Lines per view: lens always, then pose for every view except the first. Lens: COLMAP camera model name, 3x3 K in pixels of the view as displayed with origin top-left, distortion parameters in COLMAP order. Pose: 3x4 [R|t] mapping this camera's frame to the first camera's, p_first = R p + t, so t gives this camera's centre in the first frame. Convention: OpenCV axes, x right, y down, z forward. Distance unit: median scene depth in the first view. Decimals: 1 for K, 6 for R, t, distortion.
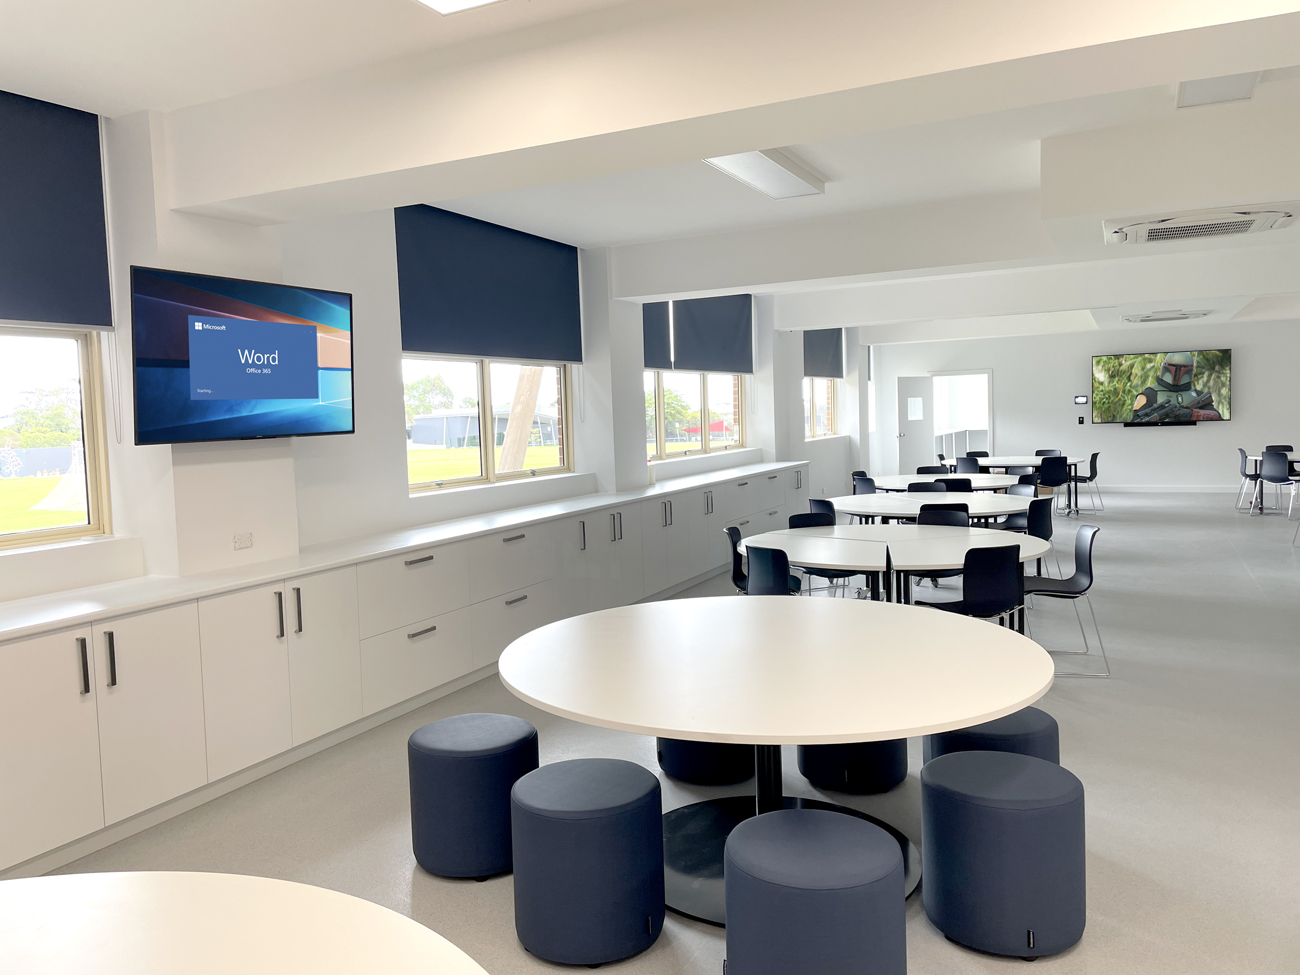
lens RADIAL K [[1009.6, 0, 638.8], [0, 1009.6, 477.6], [0, 0, 1]] dist [0.068109, -0.096445]
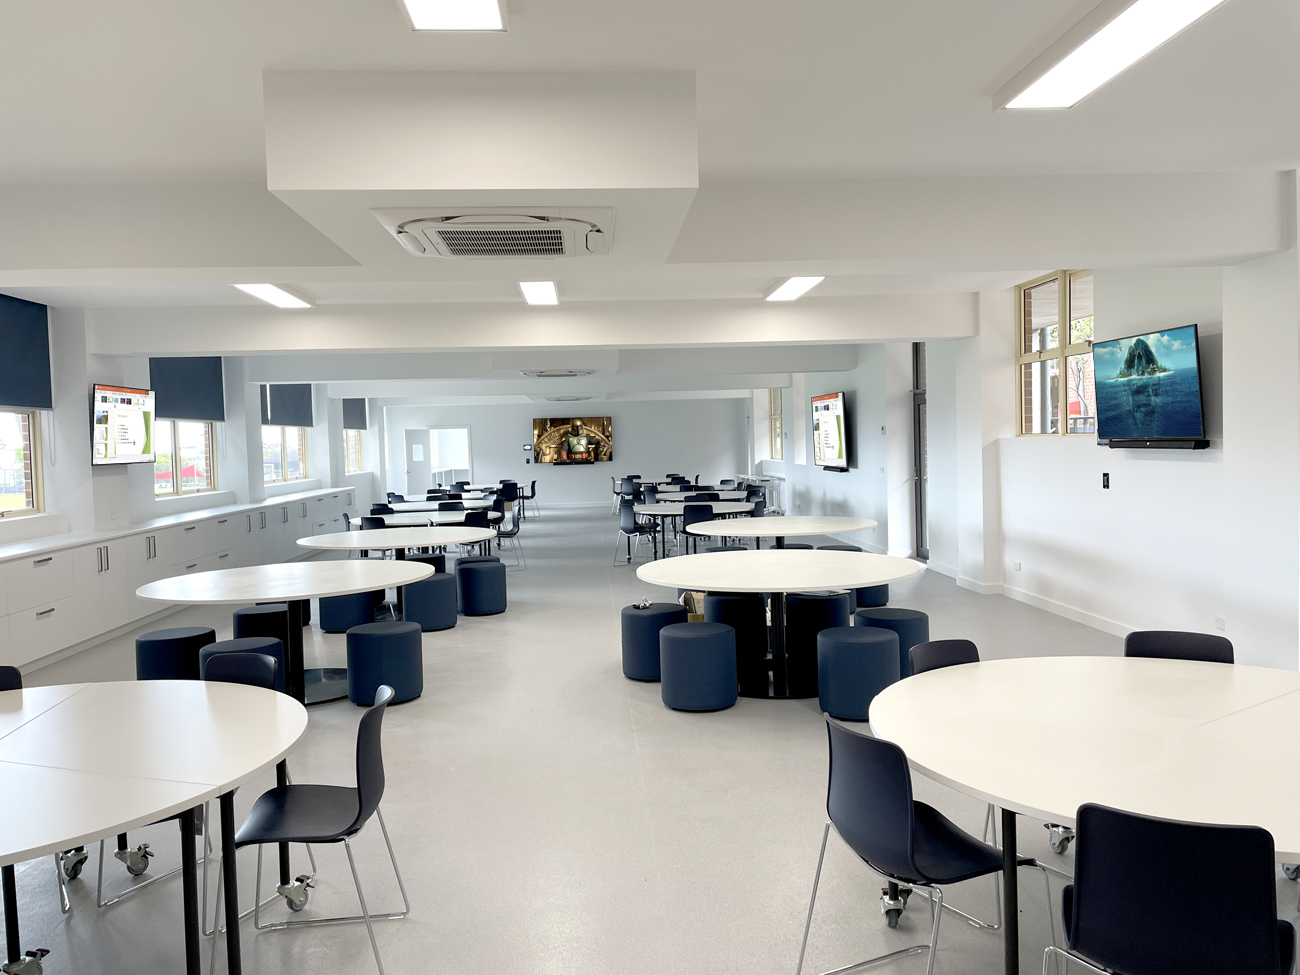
lens RADIAL K [[1009.6, 0, 638.8], [0, 1009.6, 477.6], [0, 0, 1]] dist [0.068109, -0.096445]
pose [[0.876789, -0.007117, 0.480824, -0.176060], [0.028594, 0.998893, -0.037357, 0.036127], [-0.480025, 0.046503, 0.876021, -0.485208]]
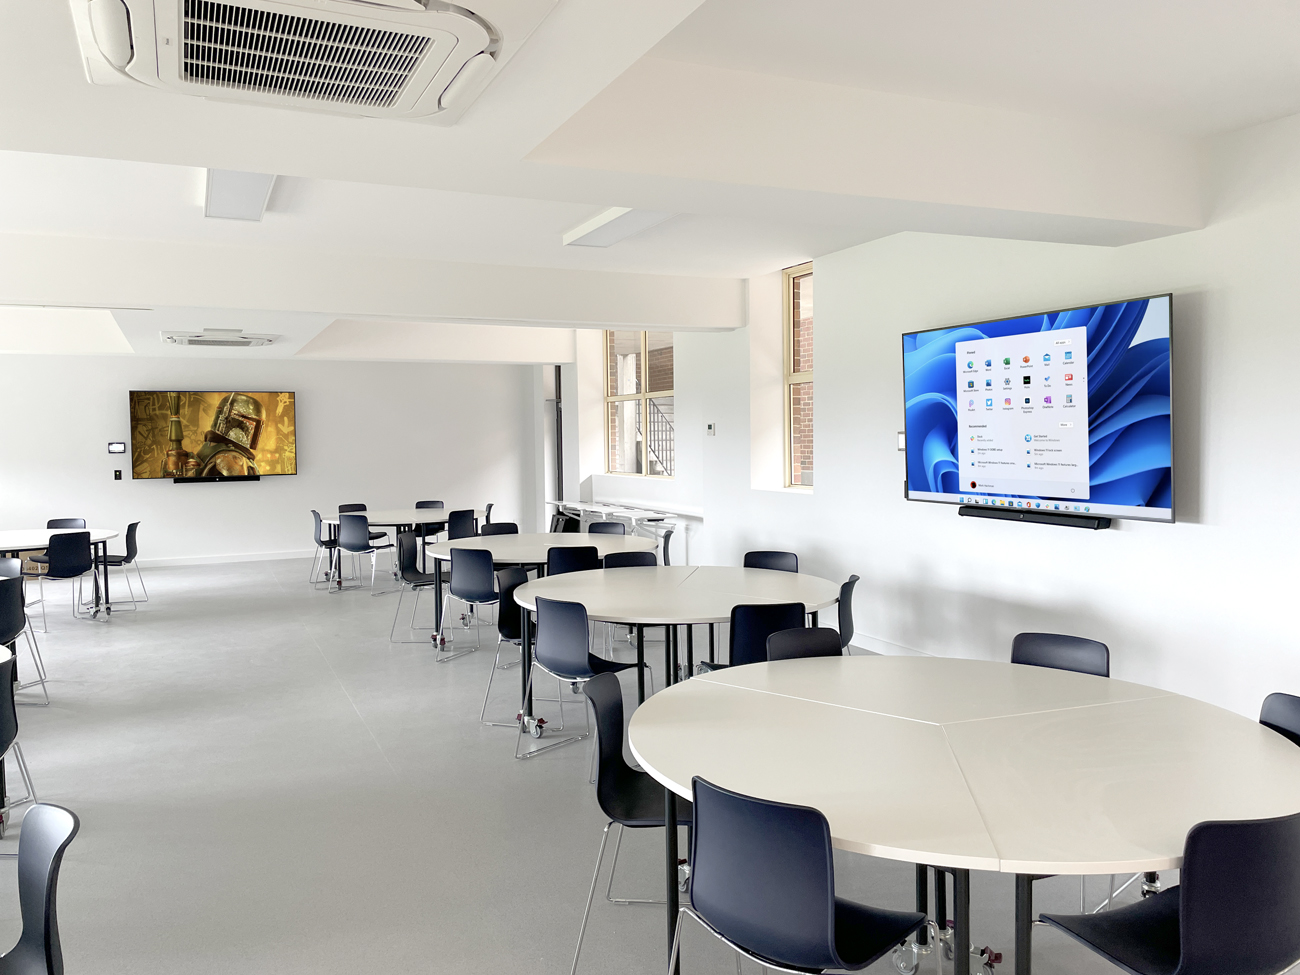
lens RADIAL K [[1009.6, 0, 638.8], [0, 1009.6, 477.6], [0, 0, 1]] dist [0.068109, -0.096445]
pose [[0.648102, -0.008739, 0.761503, 0.137950], [0.042649, 0.998781, -0.024835, -0.024166], [-0.760358, 0.048573, 0.647685, 0.274920]]
